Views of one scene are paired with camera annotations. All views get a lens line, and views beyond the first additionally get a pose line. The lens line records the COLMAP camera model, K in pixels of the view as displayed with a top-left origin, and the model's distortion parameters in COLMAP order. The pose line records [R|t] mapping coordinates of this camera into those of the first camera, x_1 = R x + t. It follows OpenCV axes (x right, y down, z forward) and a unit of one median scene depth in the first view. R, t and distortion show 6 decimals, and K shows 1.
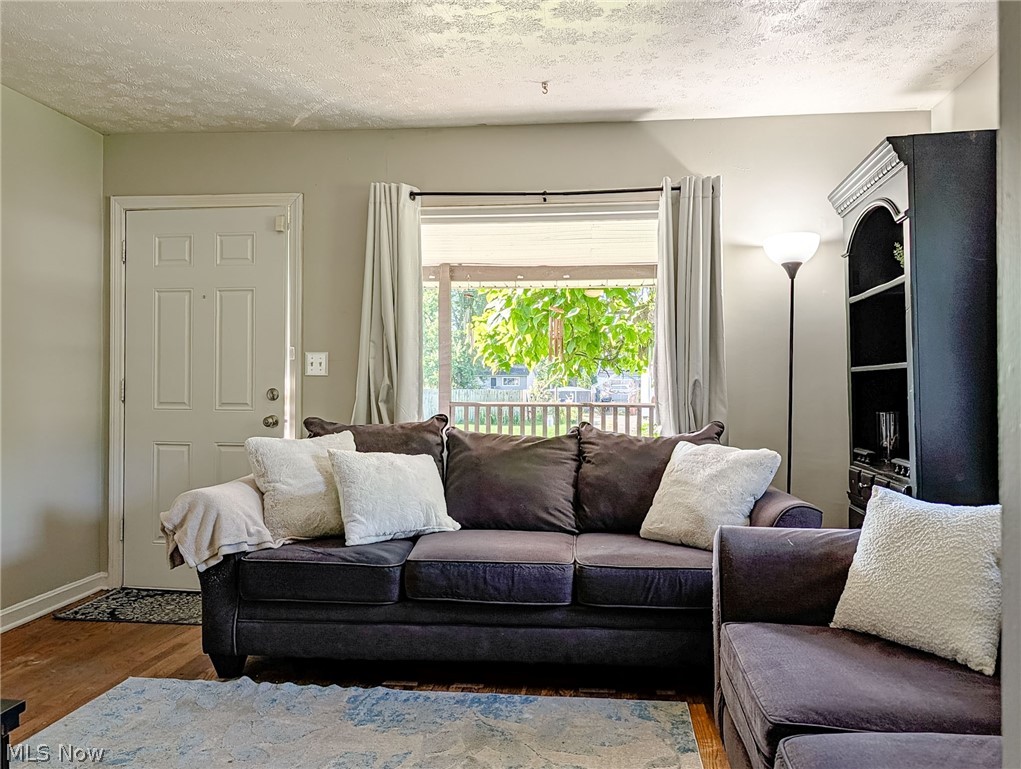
lens RADIAL K [[759.5, 0, 540.2], [0, 759.5, 376.0], [0, 0, 1]] dist [0.041874, -0.042663]
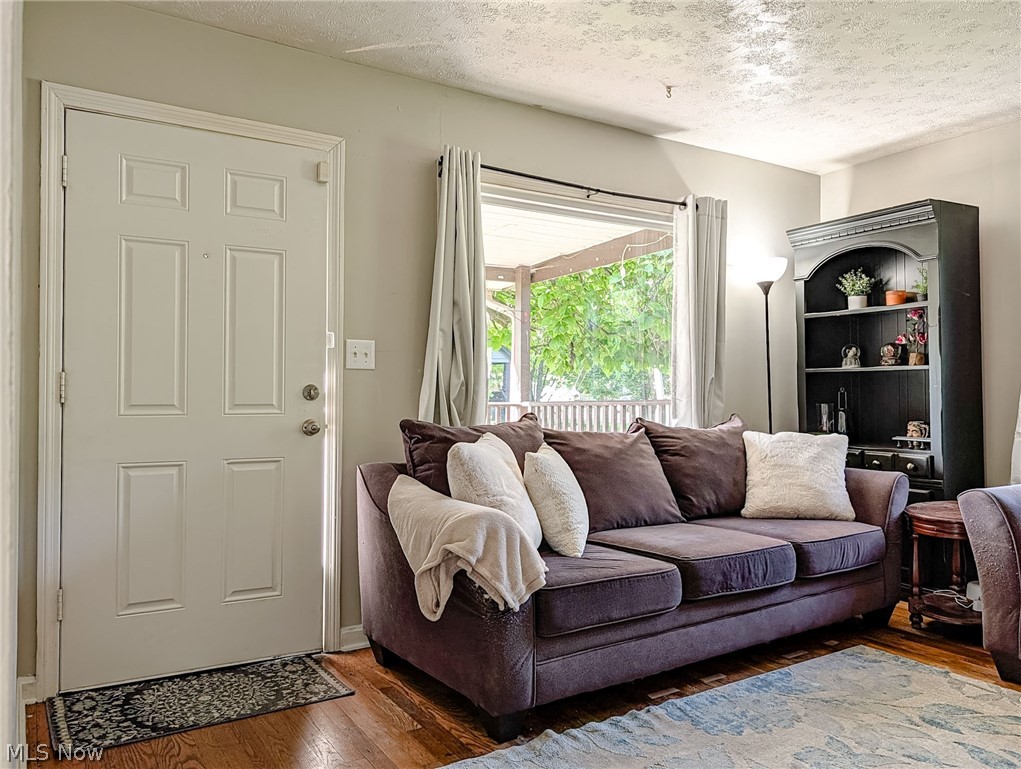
lens RADIAL K [[759.5, 0, 513.6], [0, 759.5, 382.6], [0, 0, 1]] dist [0.041874, -0.042663]
pose [[0.784212, 0.003774, 0.620482, -0.729600], [-0.009386, 0.999939, 0.005781, 0.008373], [-0.620422, -0.010357, 0.784200, 0.293282]]
